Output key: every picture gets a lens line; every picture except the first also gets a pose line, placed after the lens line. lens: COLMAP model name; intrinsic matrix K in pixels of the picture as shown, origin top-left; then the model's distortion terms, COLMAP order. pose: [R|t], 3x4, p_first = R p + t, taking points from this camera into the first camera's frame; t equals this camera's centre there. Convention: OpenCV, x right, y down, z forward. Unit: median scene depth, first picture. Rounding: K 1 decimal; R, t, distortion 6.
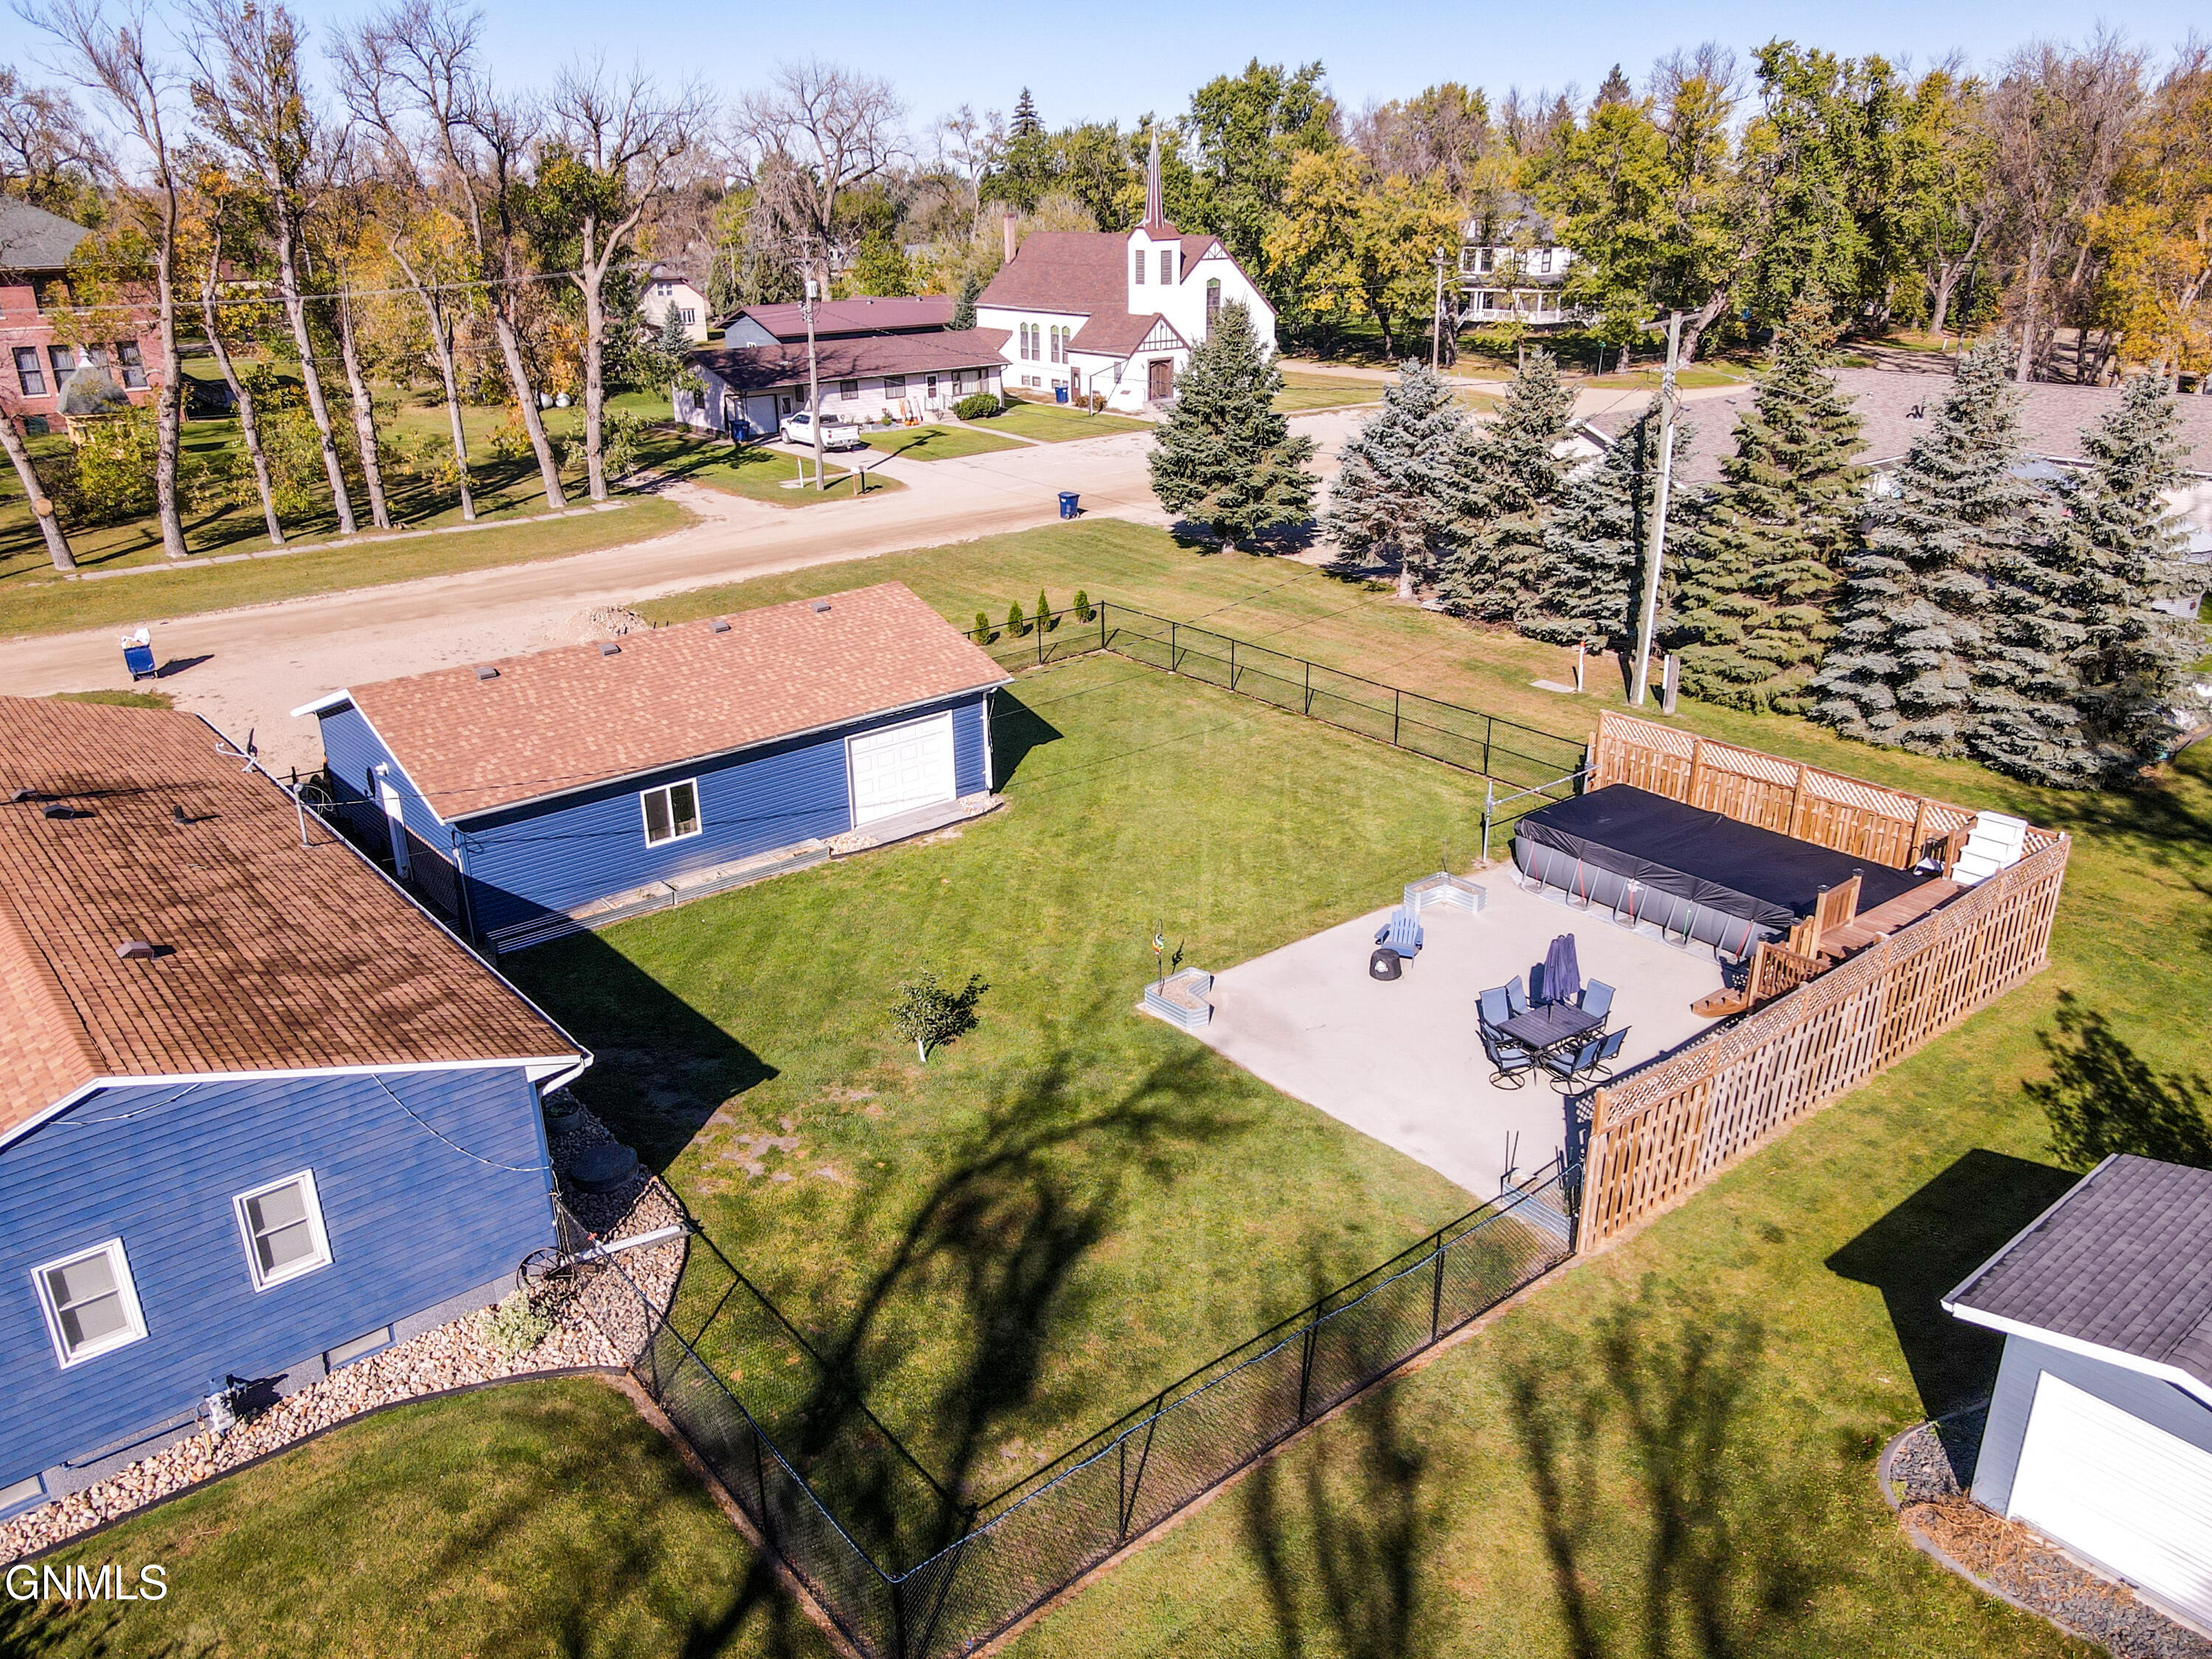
lens RADIAL K [[1646.2, 0, 1104.2], [0, 1646.2, 830.5], [0, 0, 1]] dist [0.008526, -0.001744]
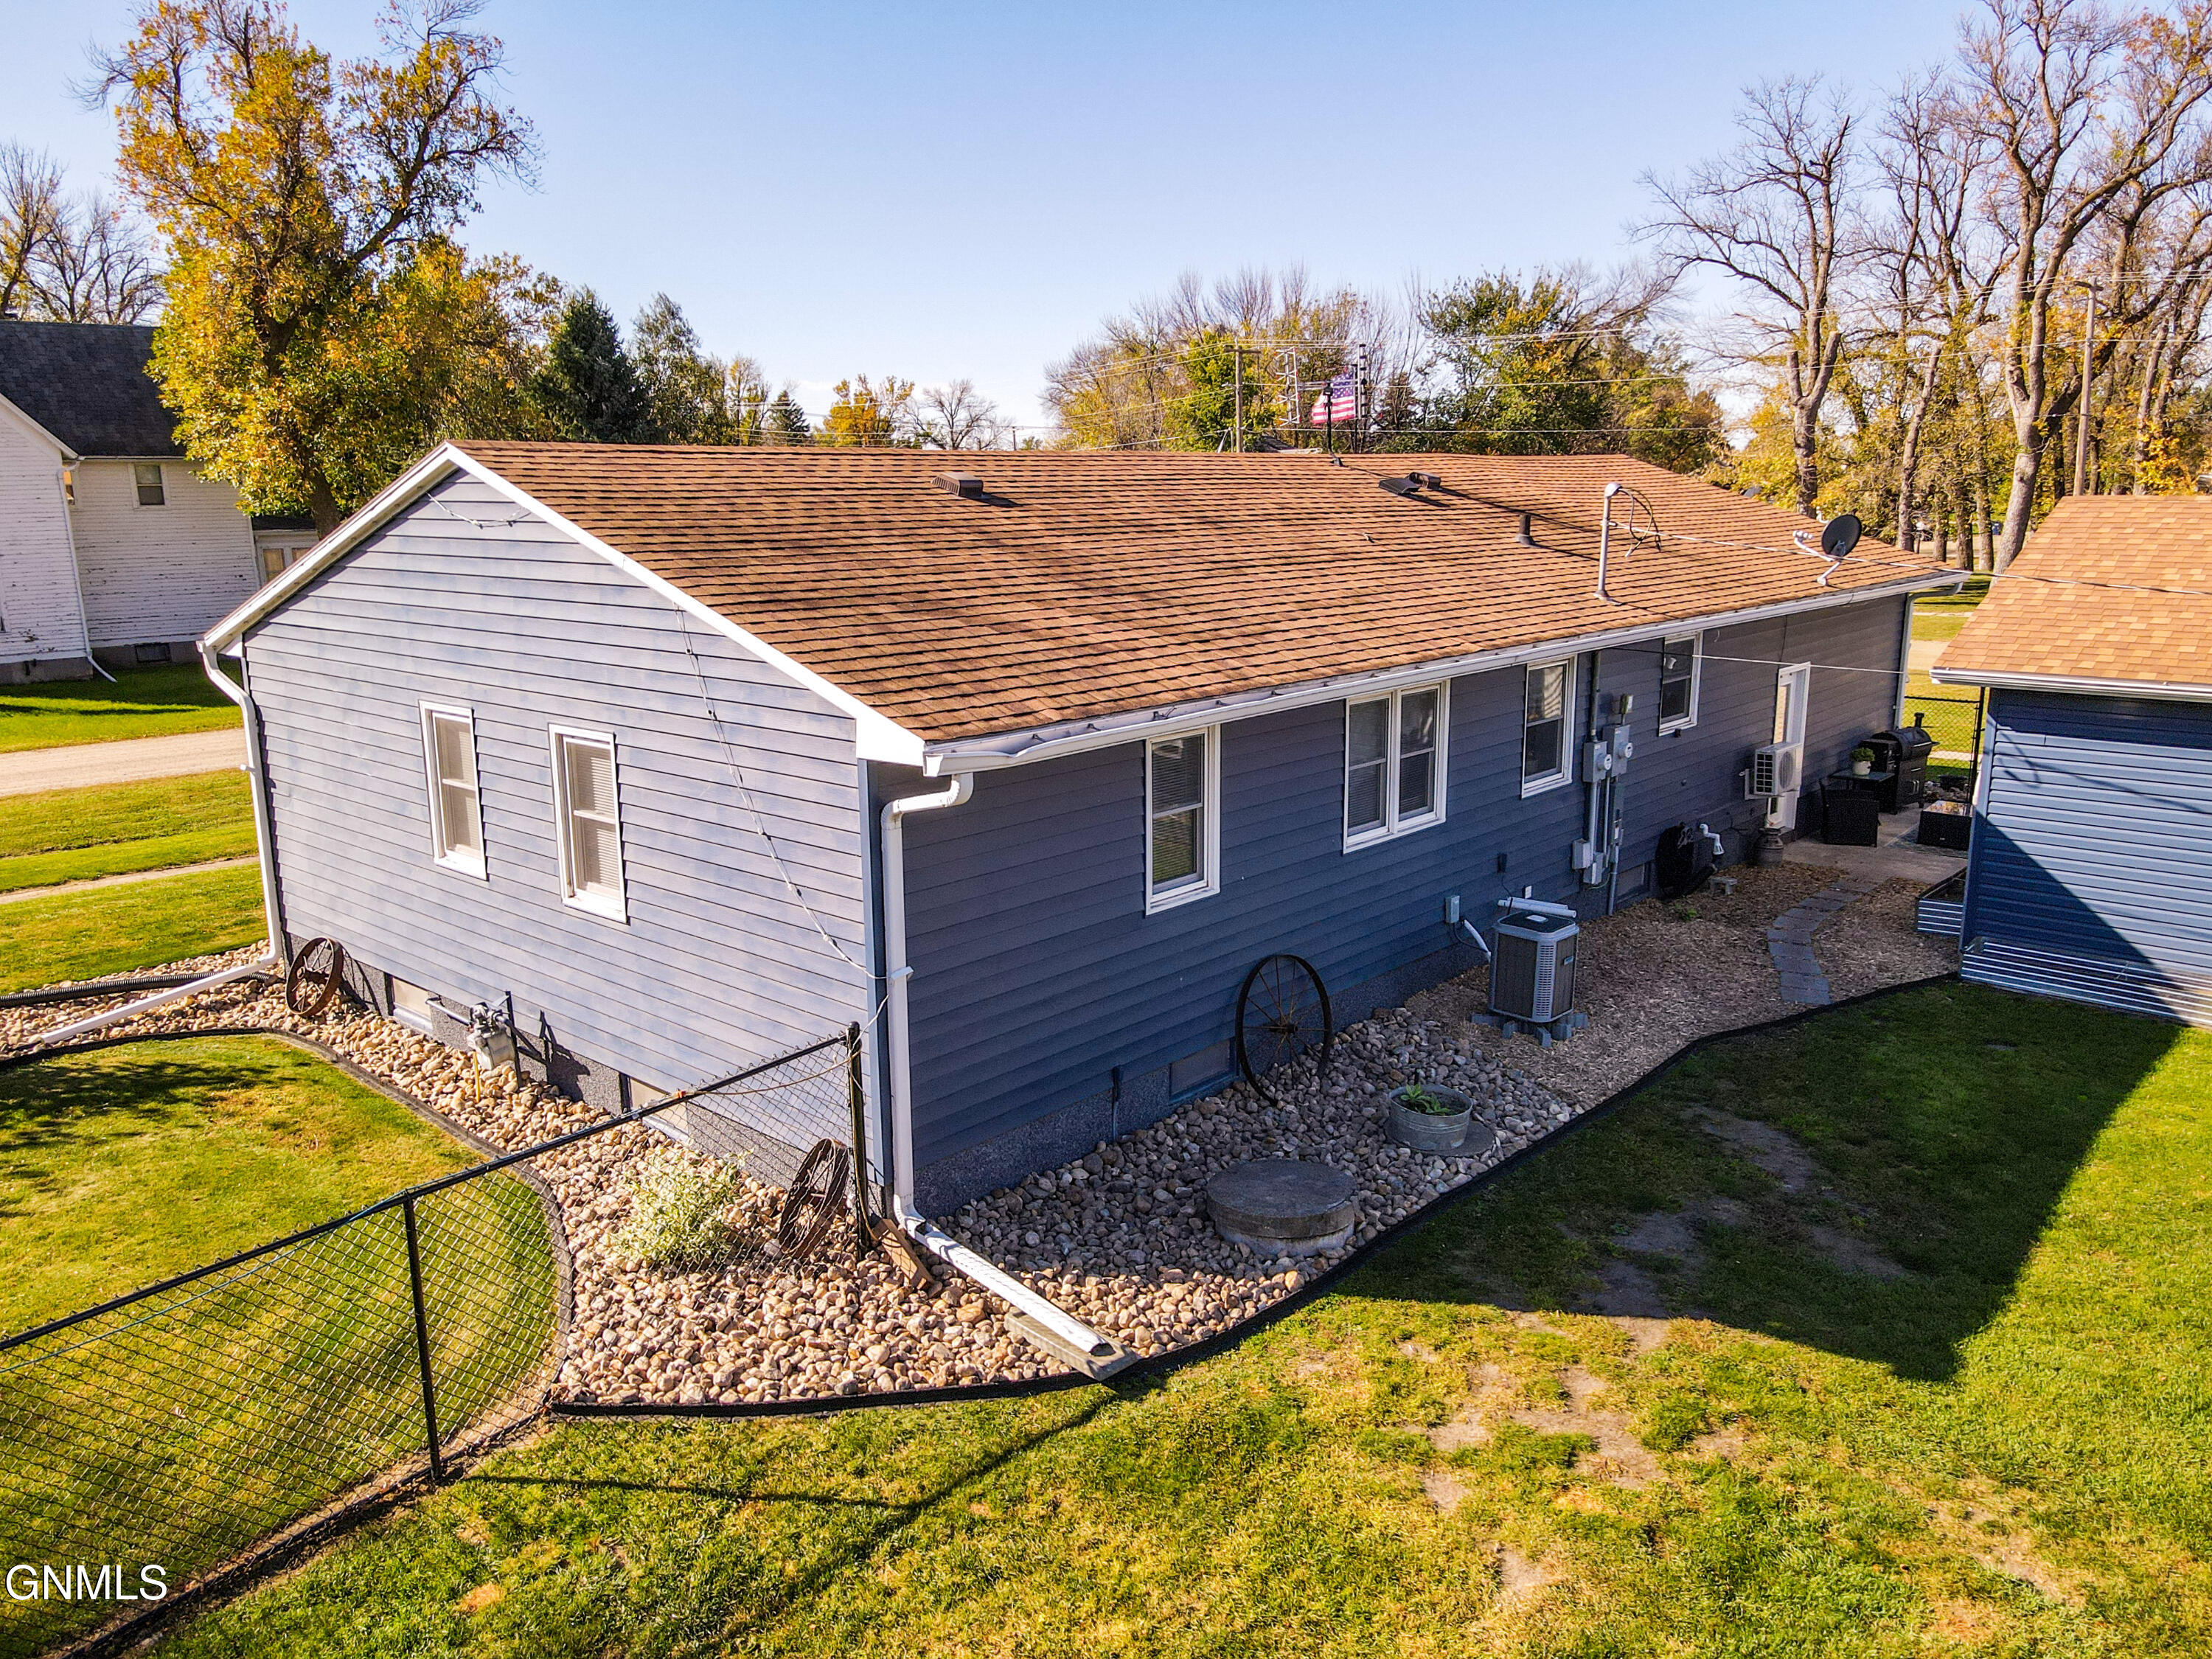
lens RADIAL K [[1646.2, 0, 1107.4], [0, 1646.2, 827.1], [0, 0, 1]] dist [0.008526, -0.001744]
pose [[0.127687, 0.229590, -0.964875, 0.088070], [-0.368604, 0.914143, 0.168739, 0.059481], [0.920775, 0.334112, 0.201352, 0.854951]]
